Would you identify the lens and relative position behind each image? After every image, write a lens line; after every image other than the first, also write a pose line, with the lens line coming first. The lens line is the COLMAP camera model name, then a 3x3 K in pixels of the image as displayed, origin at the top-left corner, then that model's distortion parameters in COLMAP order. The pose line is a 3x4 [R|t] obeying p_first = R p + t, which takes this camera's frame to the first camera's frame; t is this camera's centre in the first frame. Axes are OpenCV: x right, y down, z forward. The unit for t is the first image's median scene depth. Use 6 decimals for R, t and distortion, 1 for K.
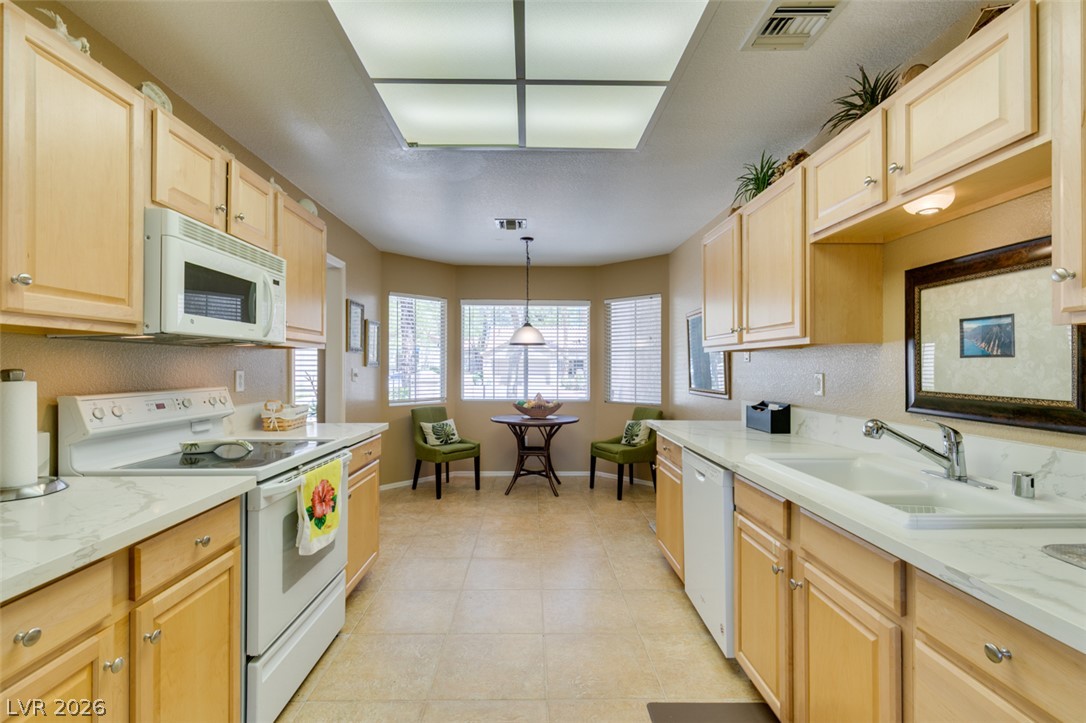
lens RADIAL K [[484.2, 0, 539.5], [0, 484.2, 362.5], [0, 0, 1]] dist [0.000113, -0.000949]
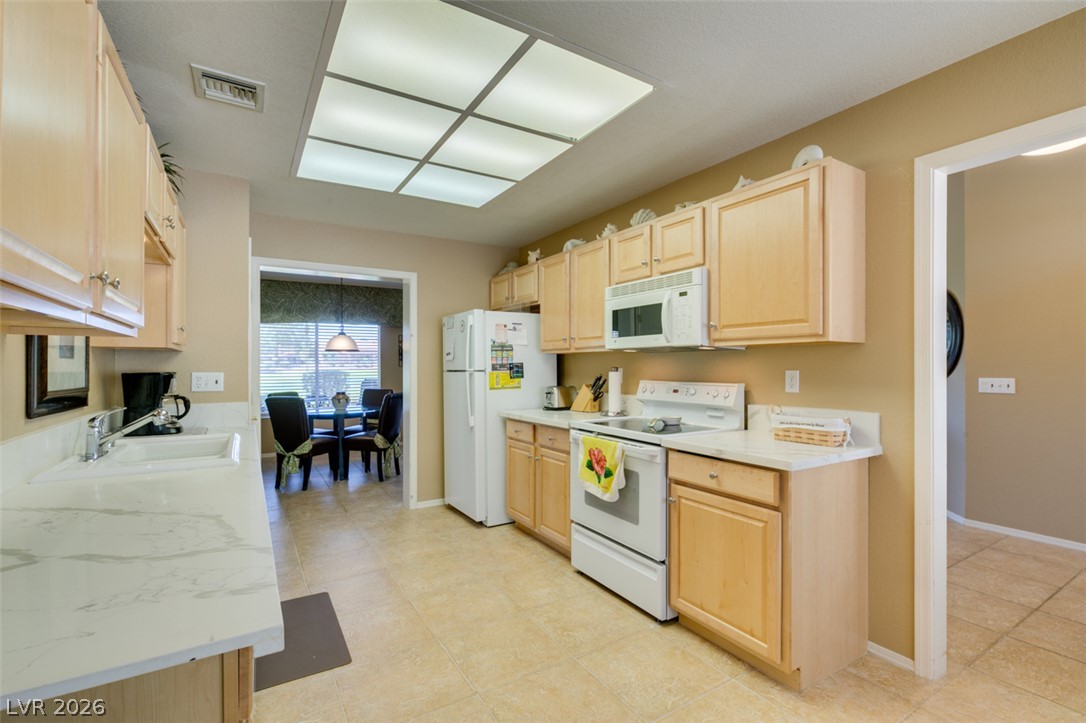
lens RADIAL K [[486.4, 0, 539.6], [0, 486.4, 364.5], [0, 0, 1]] dist [-0.000096, -0.000227]
pose [[-0.862859, -0.002152, -0.505441, 0.385431], [0.003416, 0.999943, -0.010090, 0.016469], [0.505434, -0.010432, -0.862802, 2.037952]]
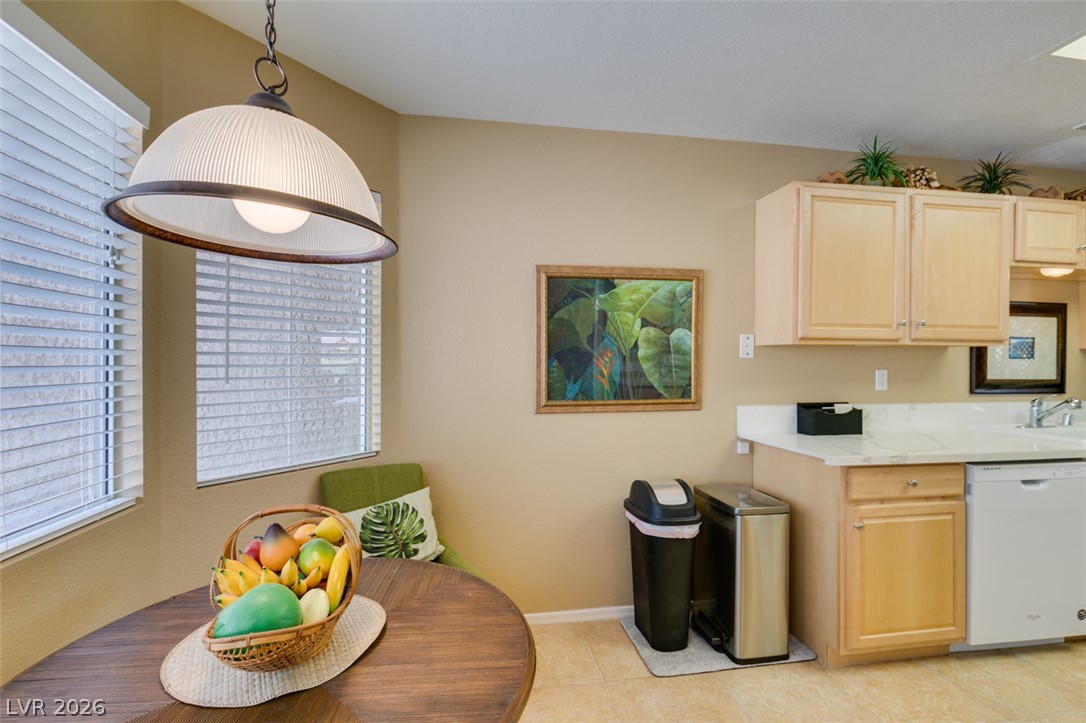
lens RADIAL K [[484.2, 0, 539.5], [0, 484.2, 362.5], [0, 0, 1]] dist [0.000113, -0.000949]
pose [[-0.143564, -0.003352, 0.989635, -0.498481], [-0.010138, 0.999947, 0.001916, 0.013905], [-0.989589, -0.009758, -0.143591, 2.359726]]
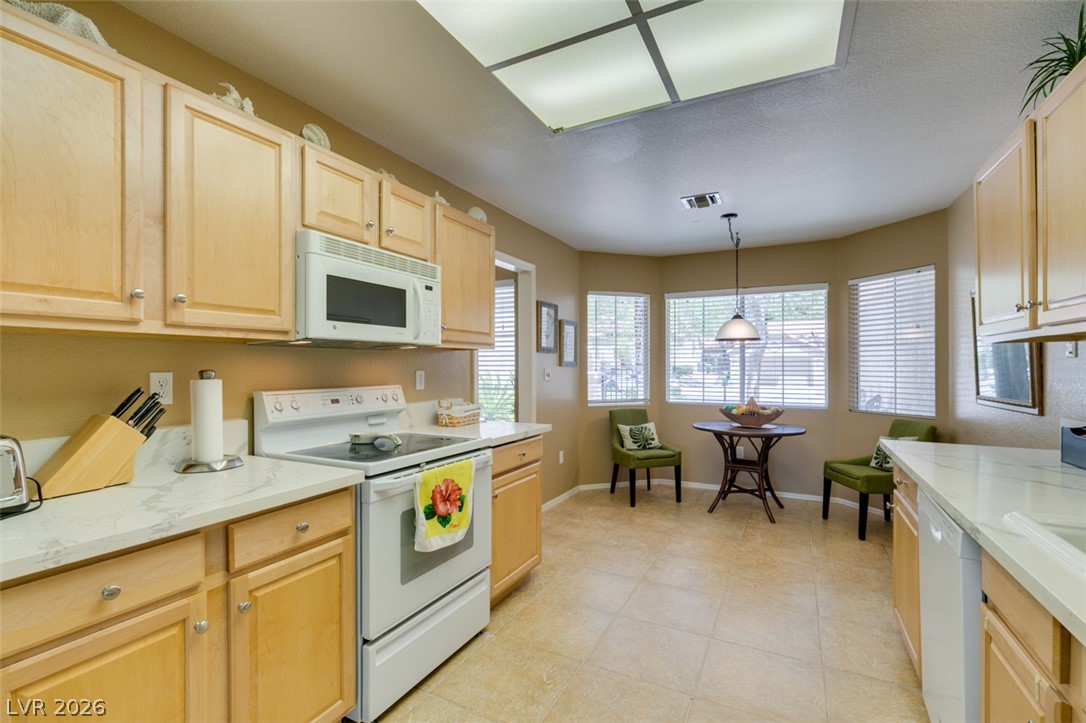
lens RADIAL K [[487.8, 0, 540.0], [0, 487.8, 364.5], [0, 0, 1]] dist [-0.002287, -0.001095]
pose [[0.878483, -0.004882, -0.477748, 0.203108], [0.007499, 0.999966, 0.003570, 0.000904], [0.477714, -0.006719, 0.878489, 0.192625]]
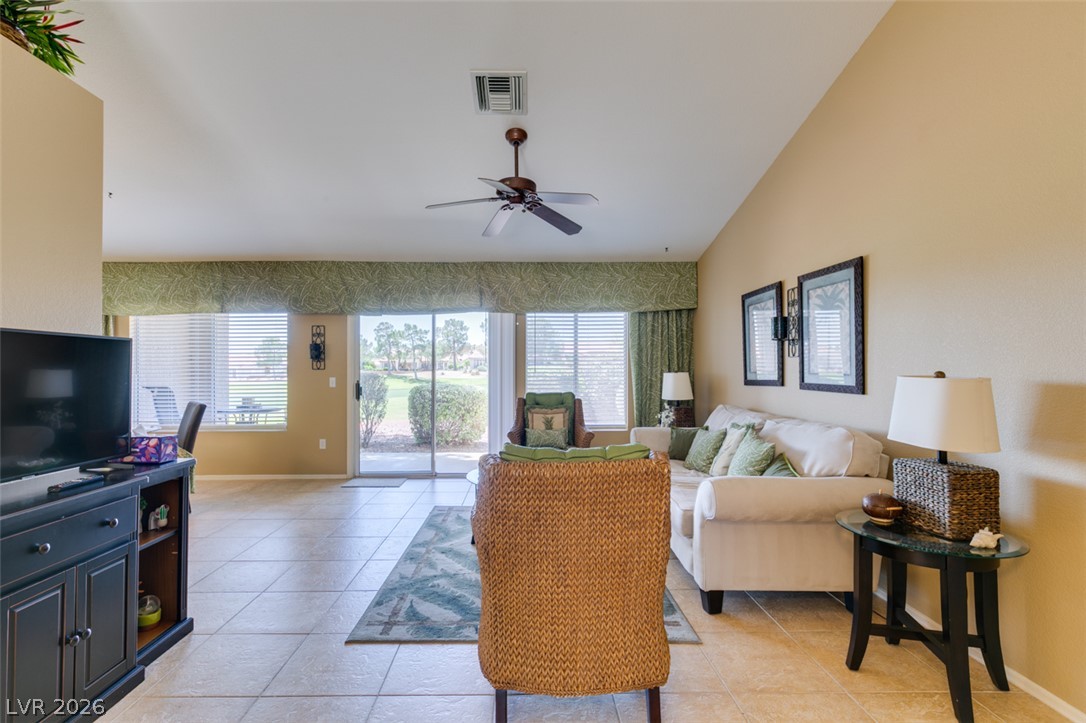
lens RADIAL K [[498.5, 0, 525.7], [0, 498.5, 365.3], [0, 0, 1]] dist [-0.000572, -0.000082]
pose [[-0.999942, 0.000662, 0.010795, -1.876277], [0.000537, 0.999933, -0.011542, -0.000351], [-0.010802, -0.011535, -0.999875, 0.951299]]
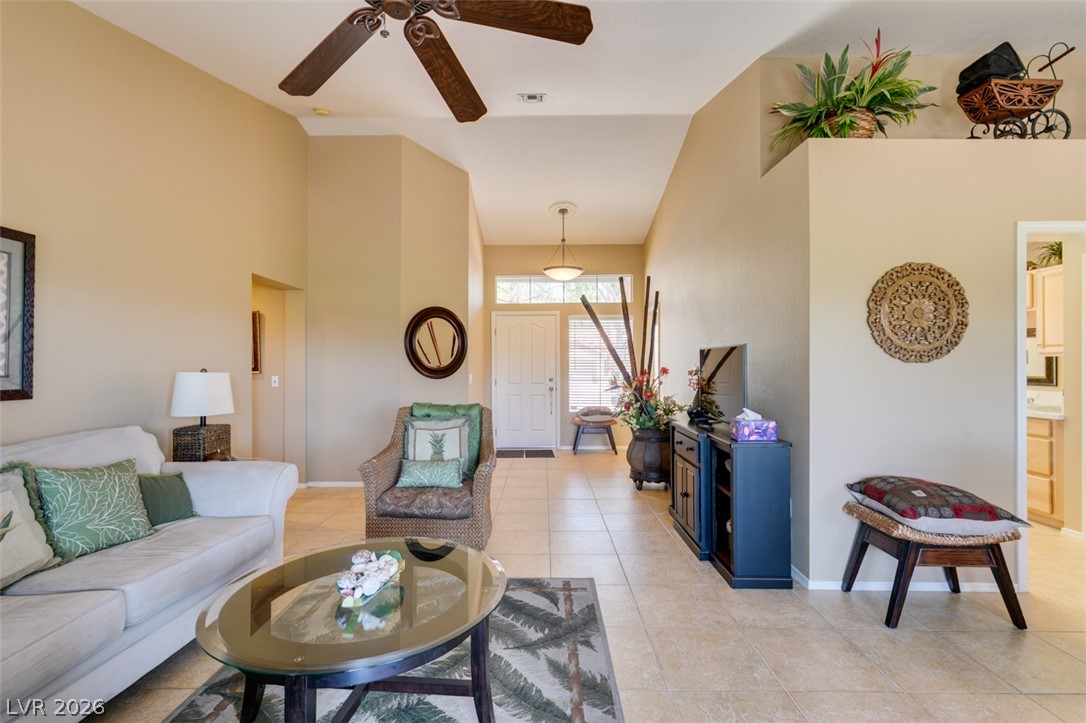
lens RADIAL K [[487.8, 0, 540.6], [0, 487.8, 364.3], [0, 0, 1]] dist [0.004338, -0.000197]
pose [[0.999684, -0.001783, -0.025056, -1.564269], [0.001870, 0.999992, 0.003452, -0.017953], [0.025050, -0.003497, 0.999680, -1.675318]]
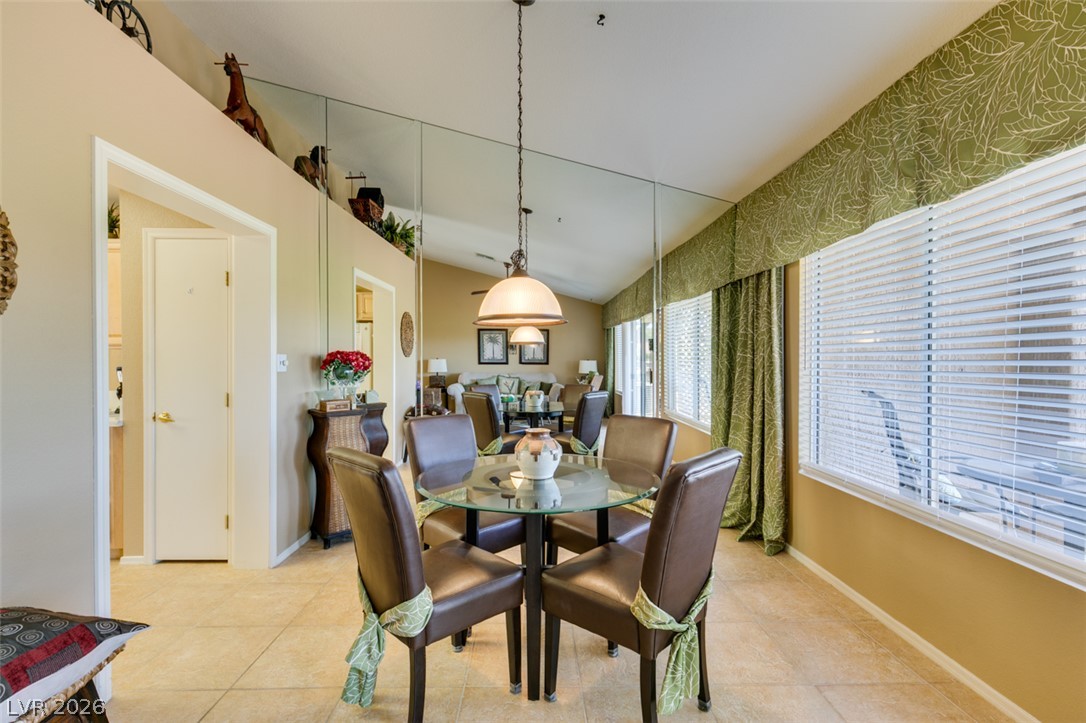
lens RADIAL K [[485.6, 0, 540.9], [0, 485.6, 364.2], [0, 0, 1]] dist [0.003334, 0.000262]
pose [[0.002496, -0.011407, 0.999932, -1.134339], [-0.005586, 0.999919, 0.011421, -0.014778], [-0.999981, -0.005614, 0.002432, -1.063555]]
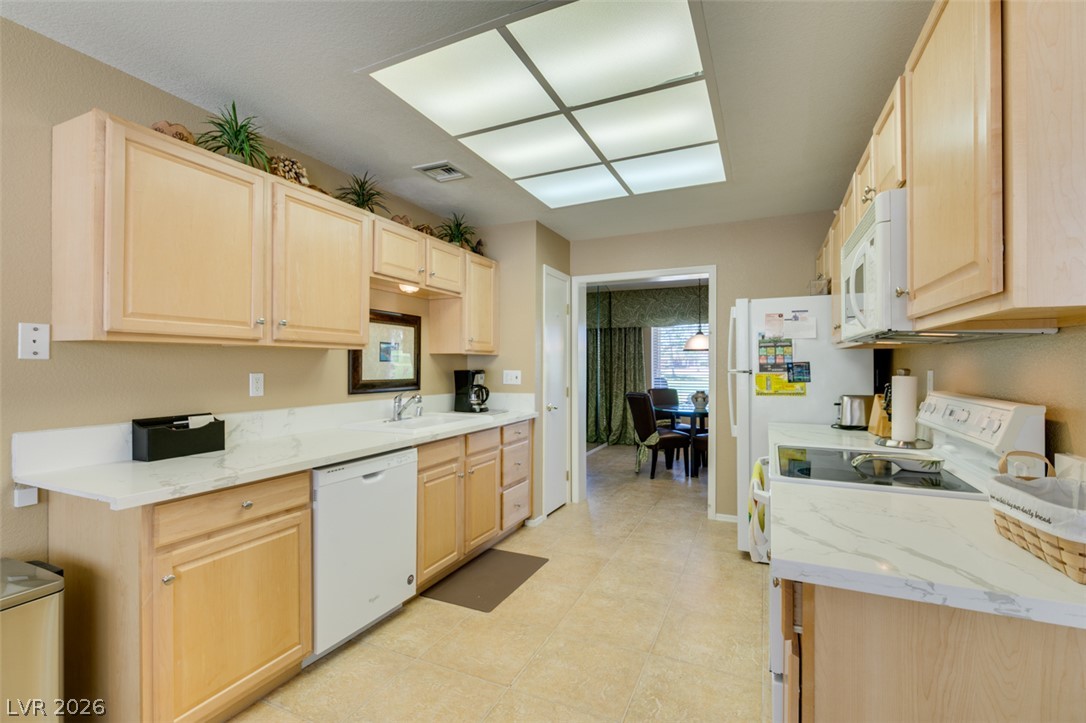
lens RADIAL K [[487.6, 0, 542.7], [0, 487.6, 362.6], [0, 0, 1]] dist [-0.000016, -0.000469]
pose [[-0.899849, 0.000816, 0.436201, -0.475518], [-0.003941, 0.999942, -0.010001, 0.009837], [-0.436184, -0.010718, -0.899794, 2.007218]]
